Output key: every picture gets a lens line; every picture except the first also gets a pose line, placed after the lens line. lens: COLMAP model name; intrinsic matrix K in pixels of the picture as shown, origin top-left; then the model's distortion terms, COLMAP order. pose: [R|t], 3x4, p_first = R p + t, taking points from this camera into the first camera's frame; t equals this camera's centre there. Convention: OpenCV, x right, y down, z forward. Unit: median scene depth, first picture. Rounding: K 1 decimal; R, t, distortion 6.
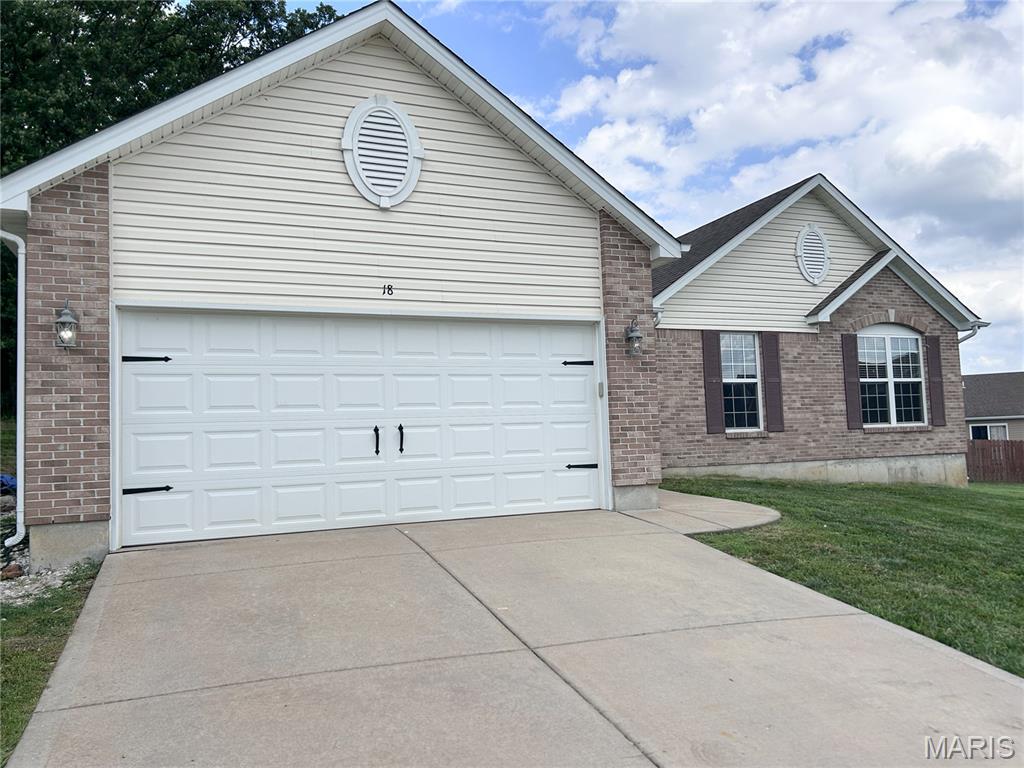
lens RADIAL K [[766.3, 0, 513.9], [0, 766.3, 385.6], [0, 0, 1]] dist [0.067579, -0.076910]
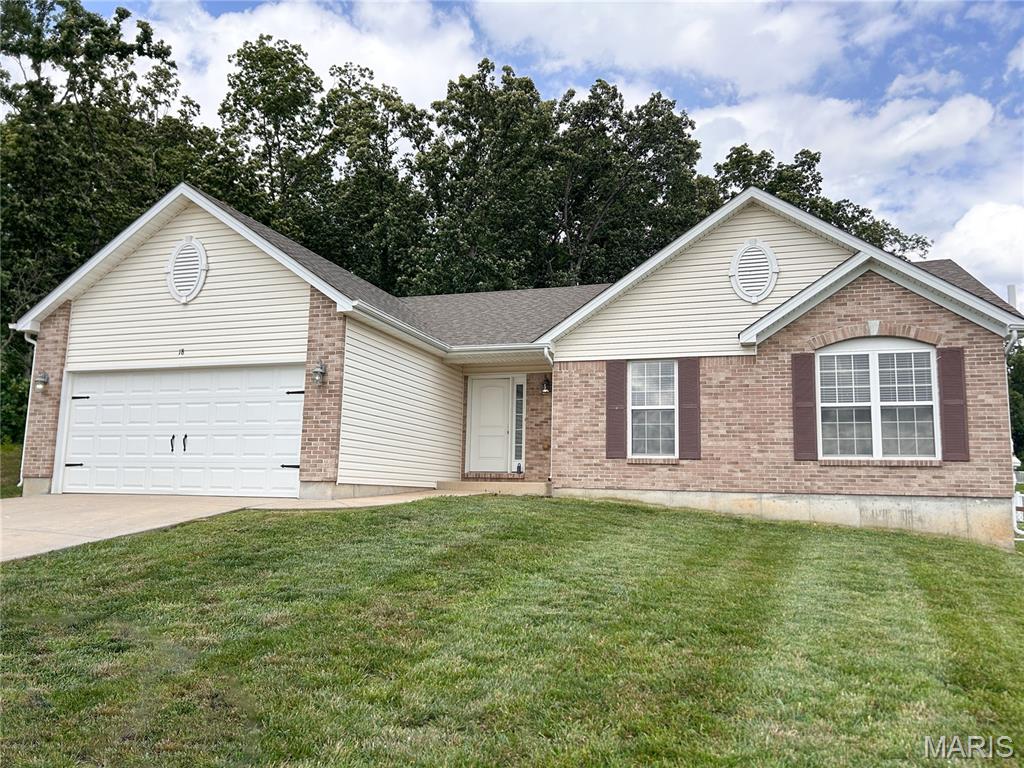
lens RADIAL K [[766.3, 0, 535.5], [0, 766.3, 385.8], [0, 0, 1]] dist [0.067579, -0.076910]
pose [[0.755538, -0.042030, -0.653755, 0.833756], [-0.001130, 0.997855, -0.065458, 0.031204], [0.655104, 0.050194, 0.753870, 0.138400]]
